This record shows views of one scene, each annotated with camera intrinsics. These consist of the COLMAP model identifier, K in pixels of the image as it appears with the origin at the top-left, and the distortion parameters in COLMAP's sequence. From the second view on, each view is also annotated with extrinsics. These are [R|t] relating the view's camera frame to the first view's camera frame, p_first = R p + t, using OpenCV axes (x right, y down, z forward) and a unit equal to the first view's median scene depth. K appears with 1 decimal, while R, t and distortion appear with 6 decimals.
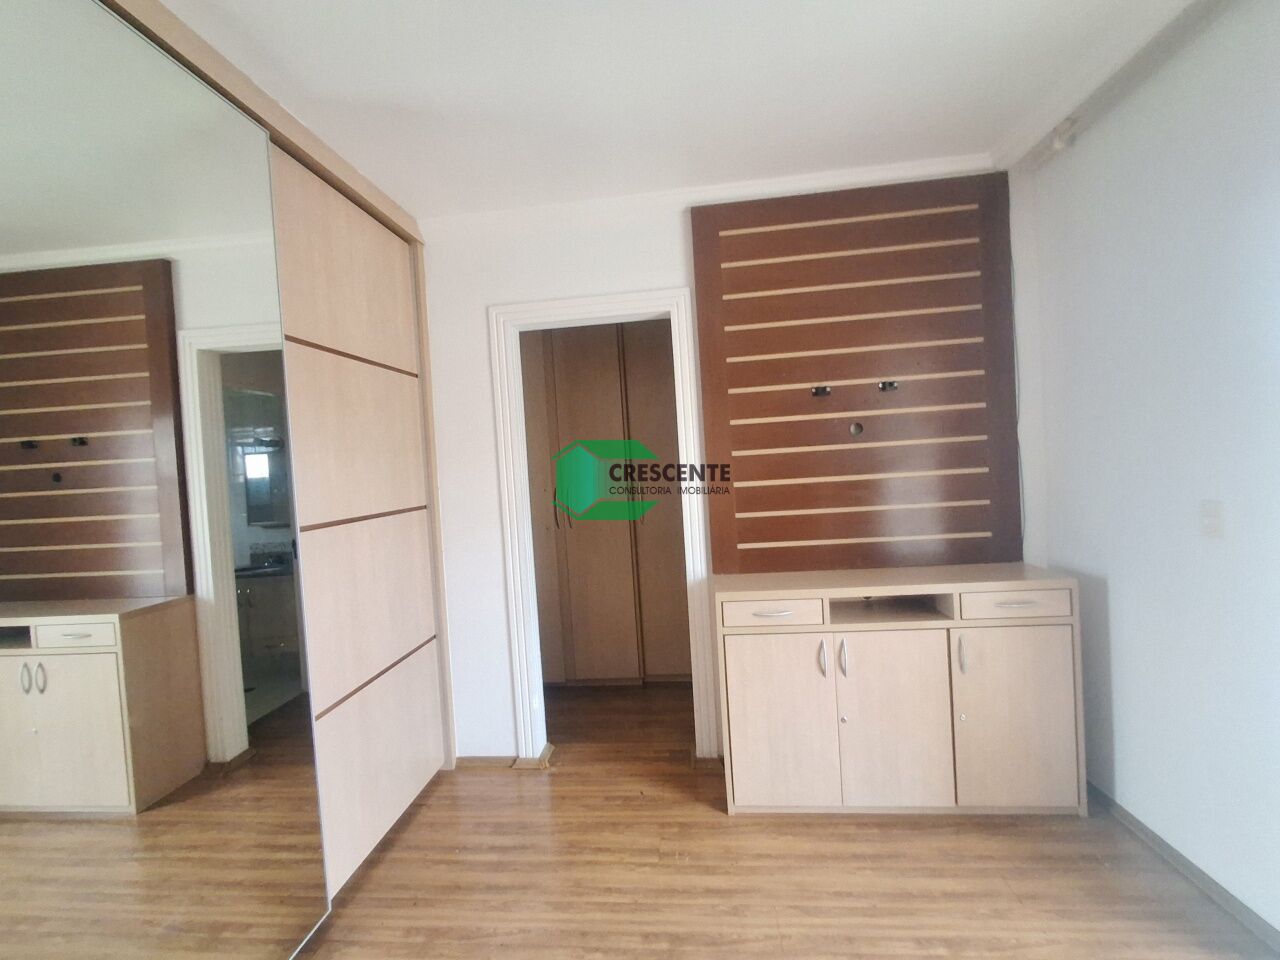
lens RADIAL K [[580.0, 0, 637.9], [0, 580.0, 481.0], [0, 0, 1]] dist [0.002763, -0.000879]
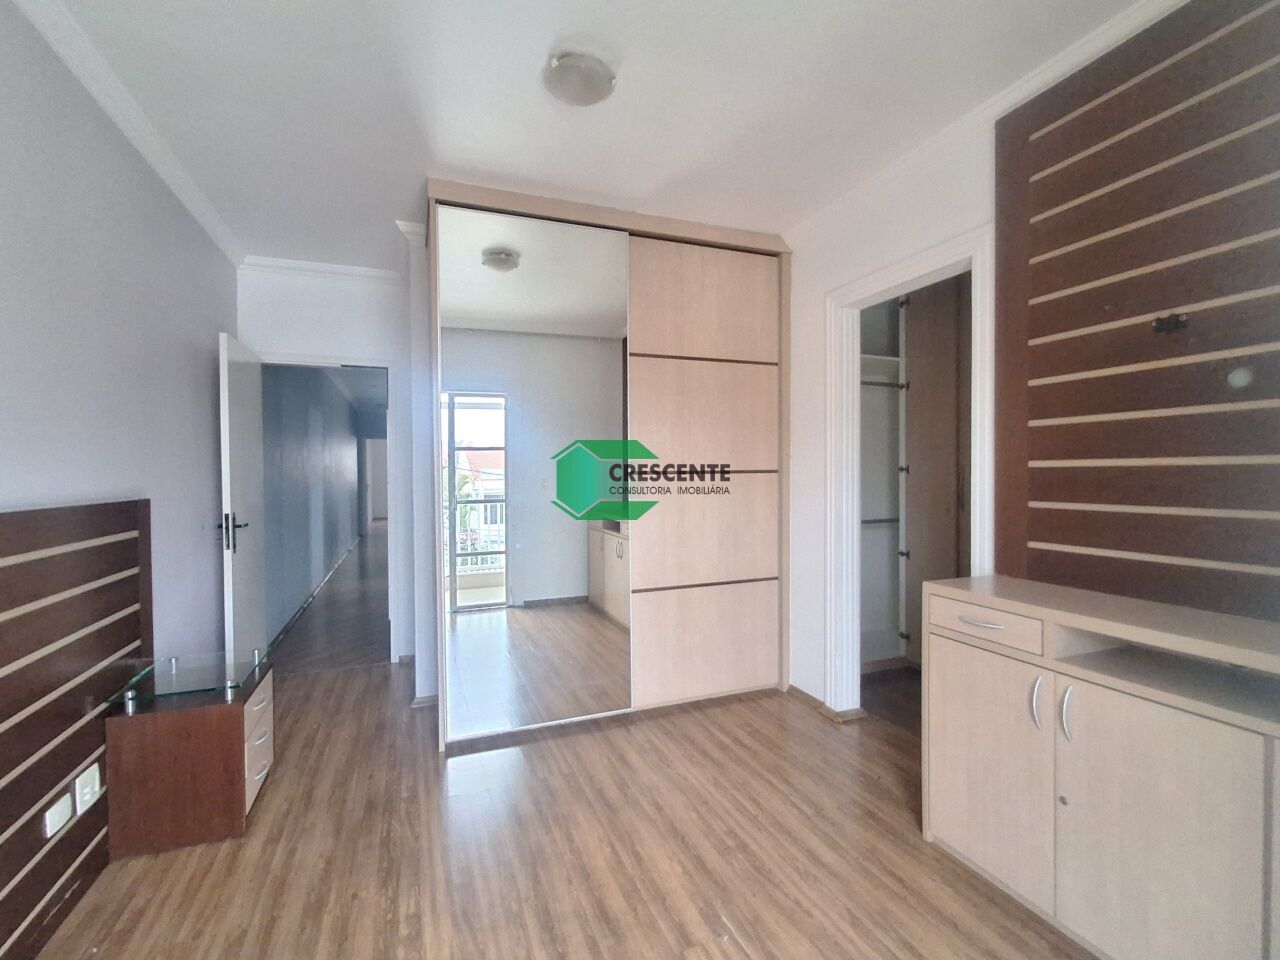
lens RADIAL K [[580.0, 0, 637.7], [0, 580.0, 479.4], [0, 0, 1]] dist [0.002763, -0.000879]
pose [[0.460216, 0.068524, -0.885159, 0.707859], [-0.045156, 0.997533, 0.053745, 0.010368], [0.886658, 0.015236, 0.462175, 0.210650]]
